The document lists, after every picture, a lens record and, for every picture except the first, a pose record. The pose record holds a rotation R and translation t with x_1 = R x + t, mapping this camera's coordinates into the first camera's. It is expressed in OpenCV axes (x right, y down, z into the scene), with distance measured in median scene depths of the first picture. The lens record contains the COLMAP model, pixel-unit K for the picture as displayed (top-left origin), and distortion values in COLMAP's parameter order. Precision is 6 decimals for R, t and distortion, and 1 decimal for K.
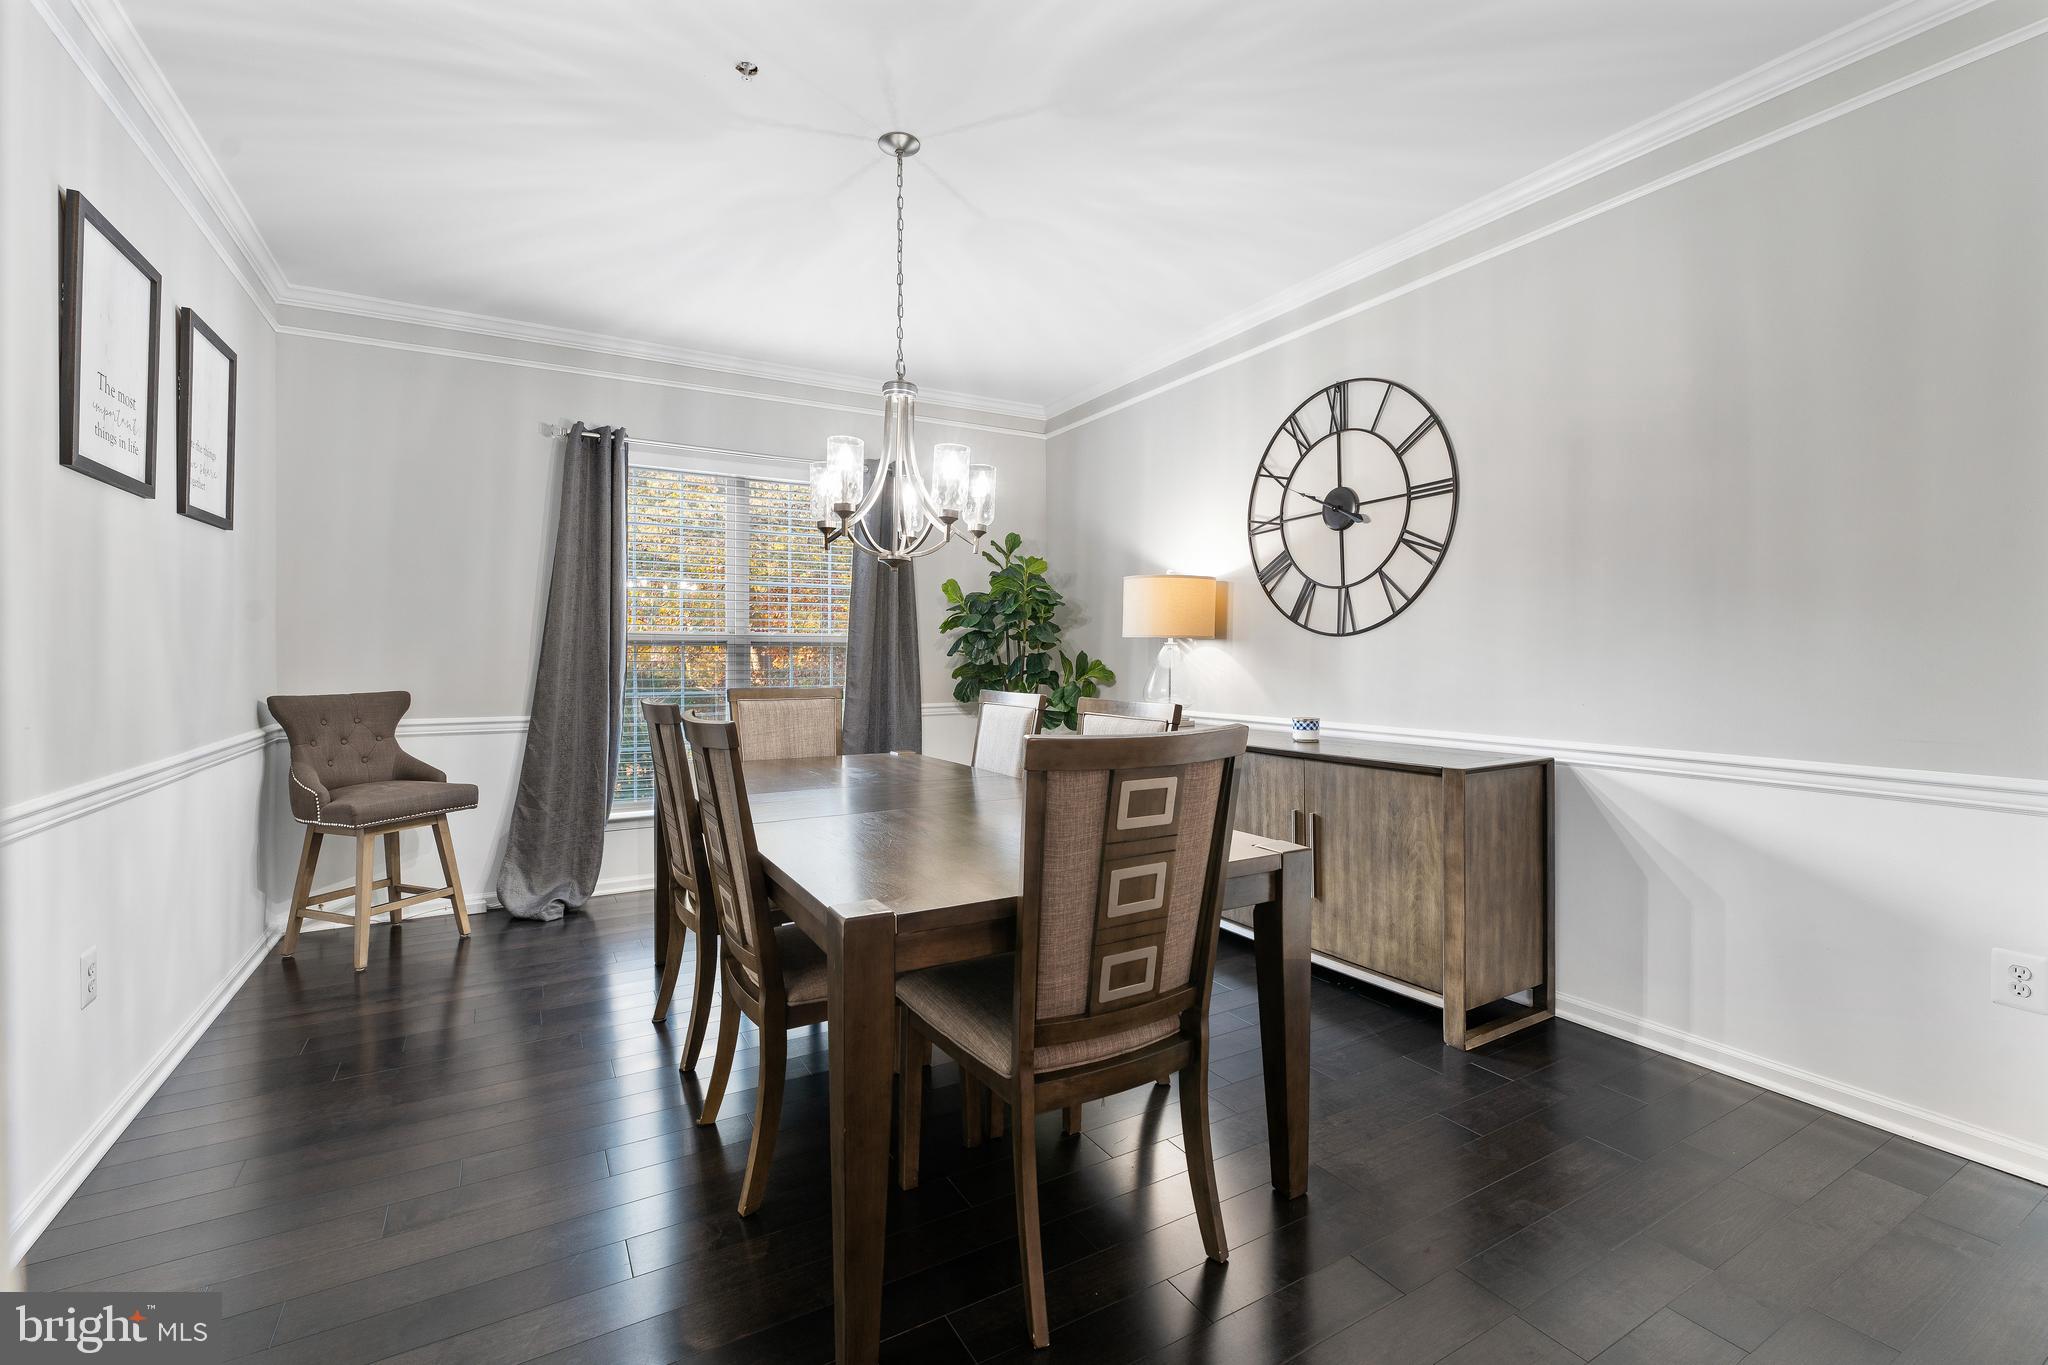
lens RADIAL K [[889.6, 0, 1047.3], [0, 889.6, 617.2], [0, 0, 1]] dist [-0.003046, 0.000850]
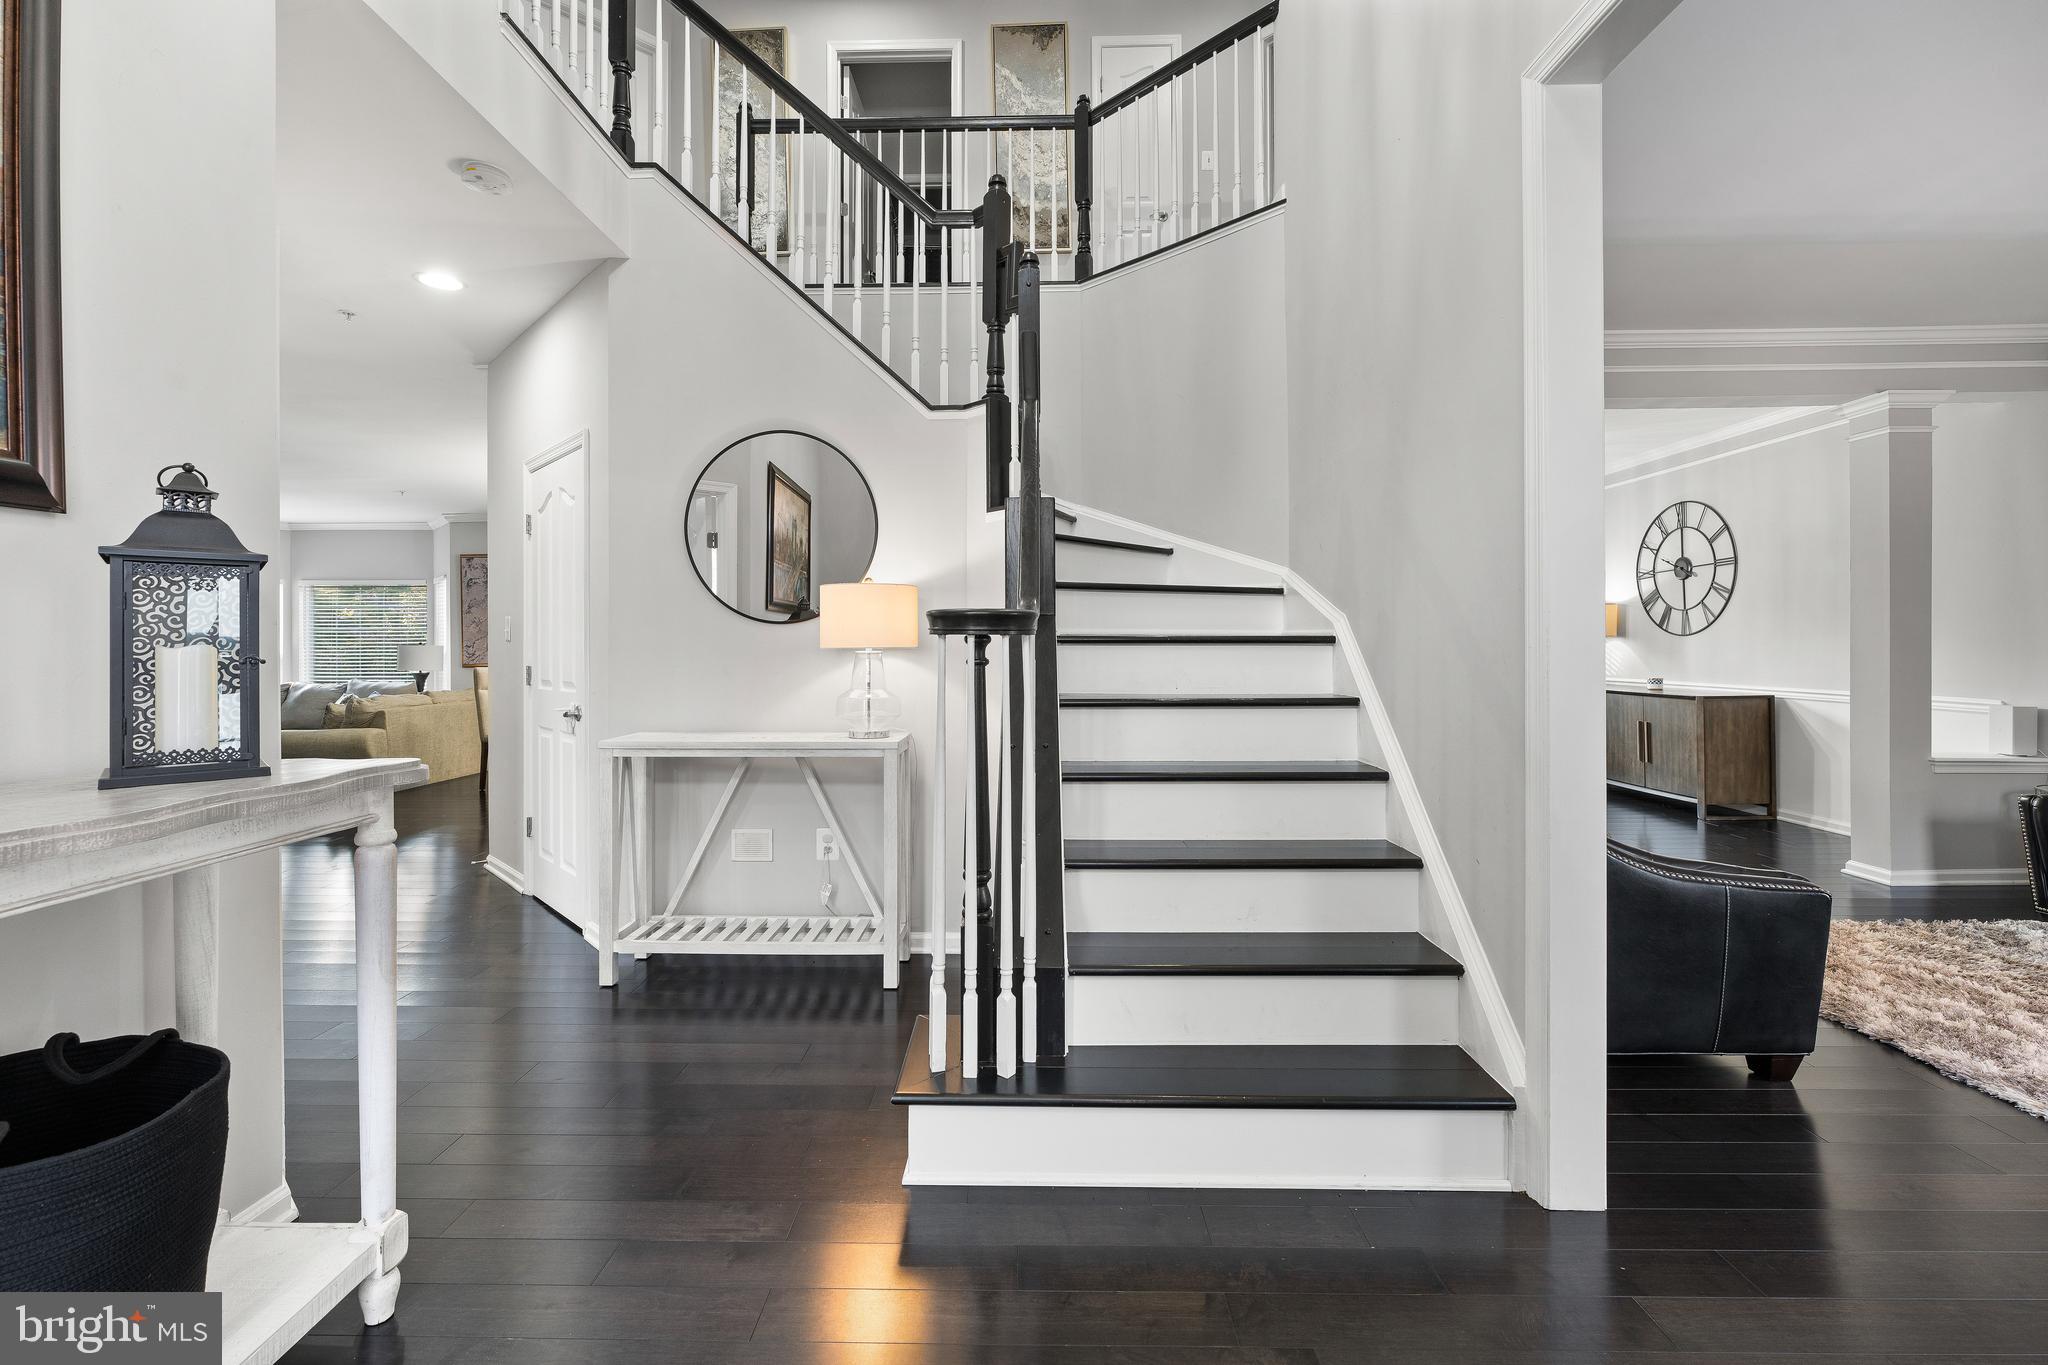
lens RADIAL K [[889.6, 0, 1016.2], [0, 889.6, 644.7], [0, 0, 1]] dist [-0.003046, 0.000850]
pose [[0.844457, 0.002815, -0.535616, 0.148179], [0.019282, 0.999178, 0.035652, -0.056125], [0.535276, -0.040434, 0.843709, -1.383843]]
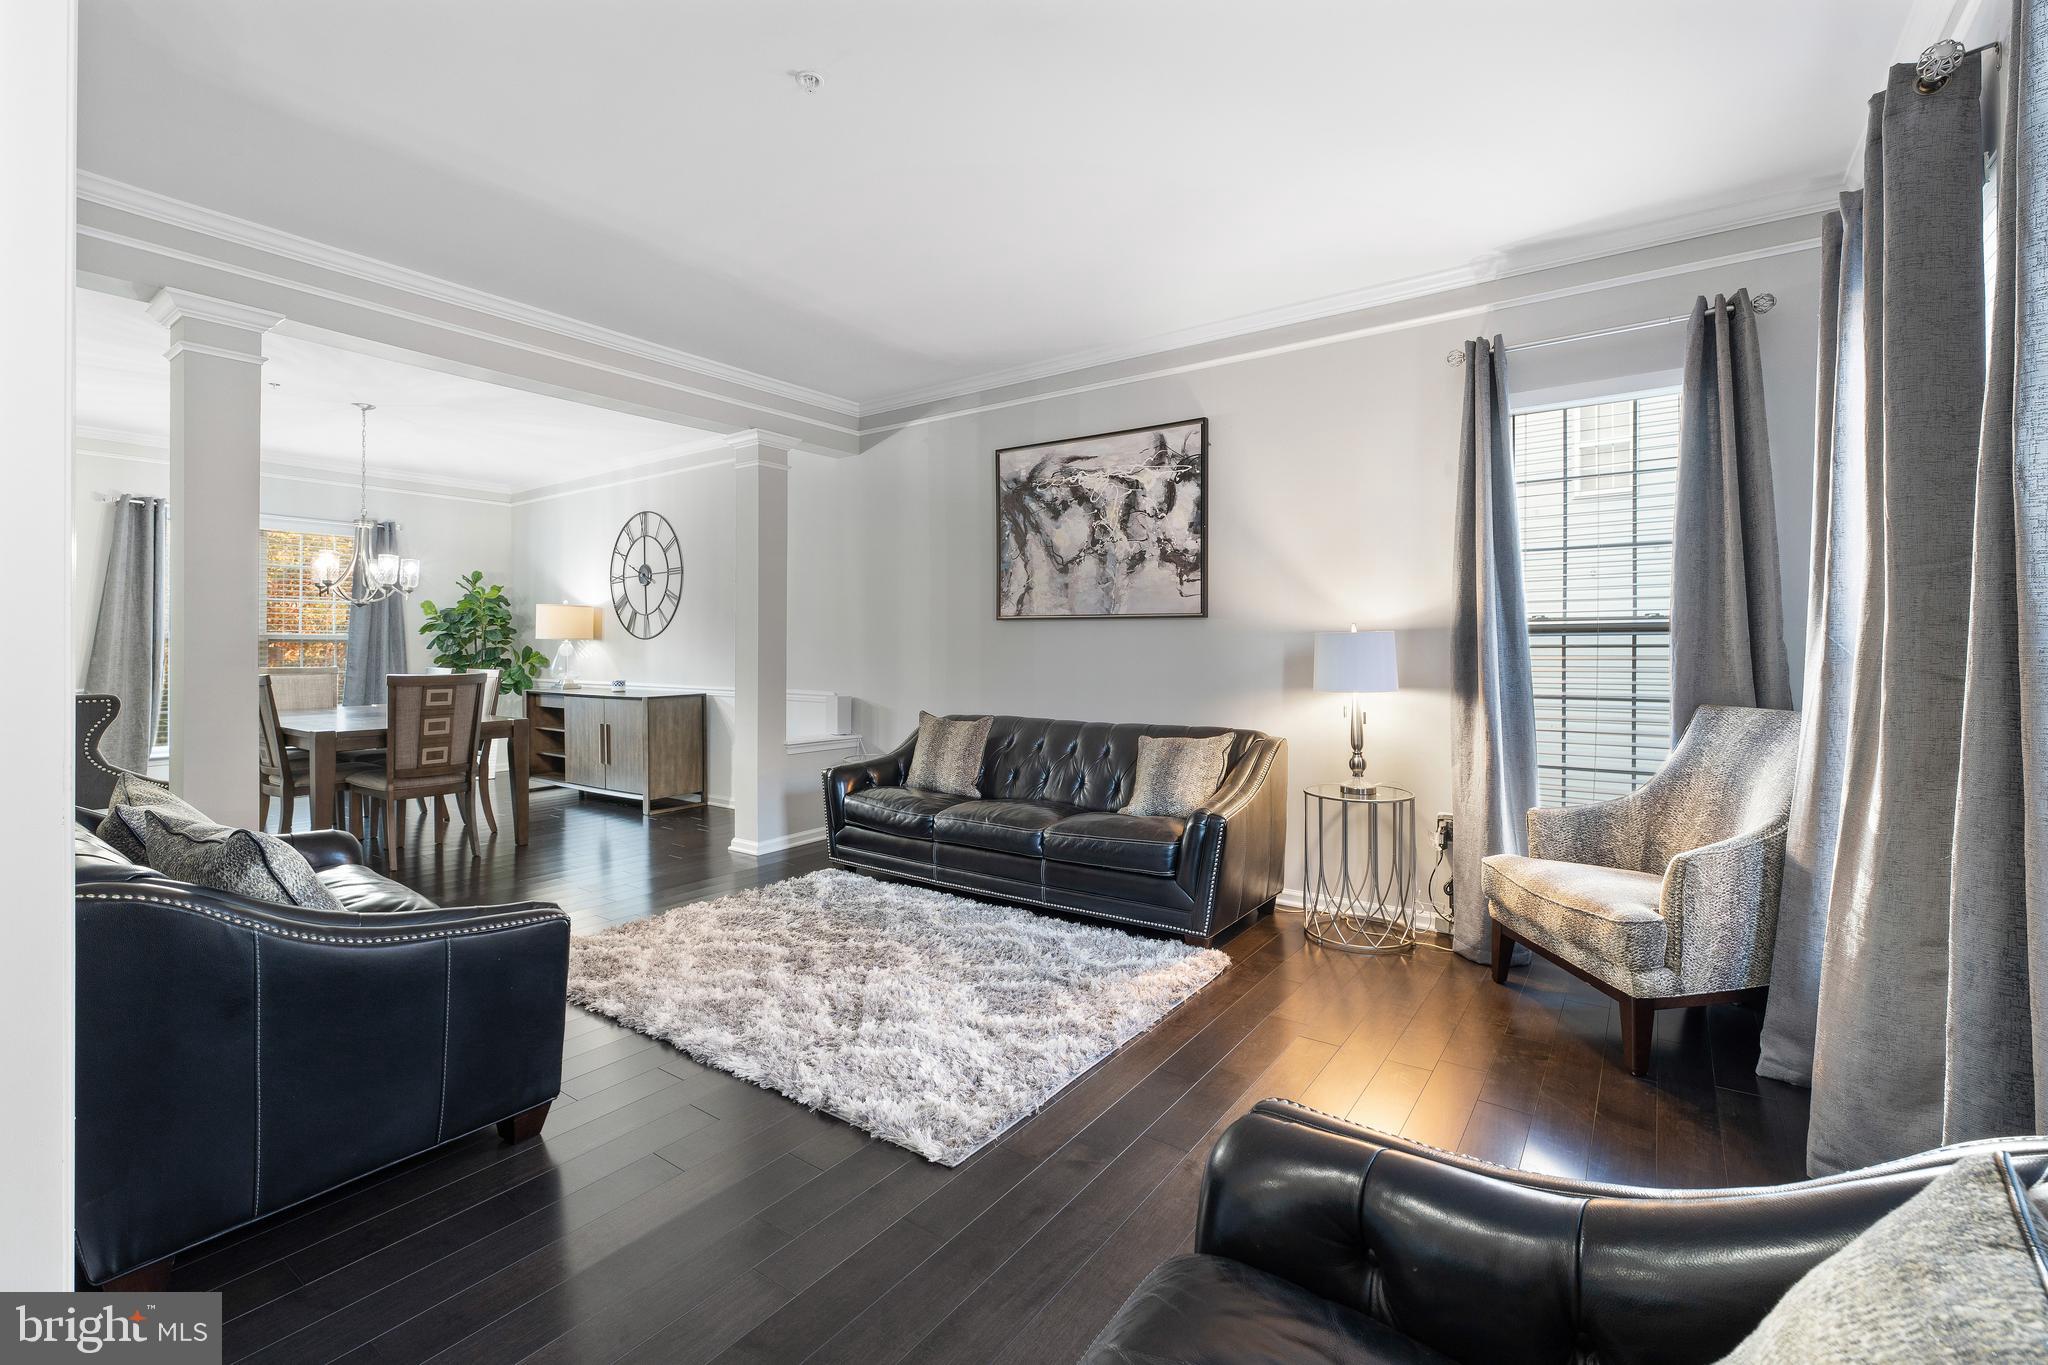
lens RADIAL K [[889.6, 0, 1039.7], [0, 889.6, 624.3], [0, 0, 1]] dist [-0.003046, 0.000850]
pose [[0.918775, 0.011579, 0.394612, 0.365359], [-0.018238, 0.999748, 0.013127, -0.055461], [-0.394361, -0.019257, 0.918754, -1.198277]]
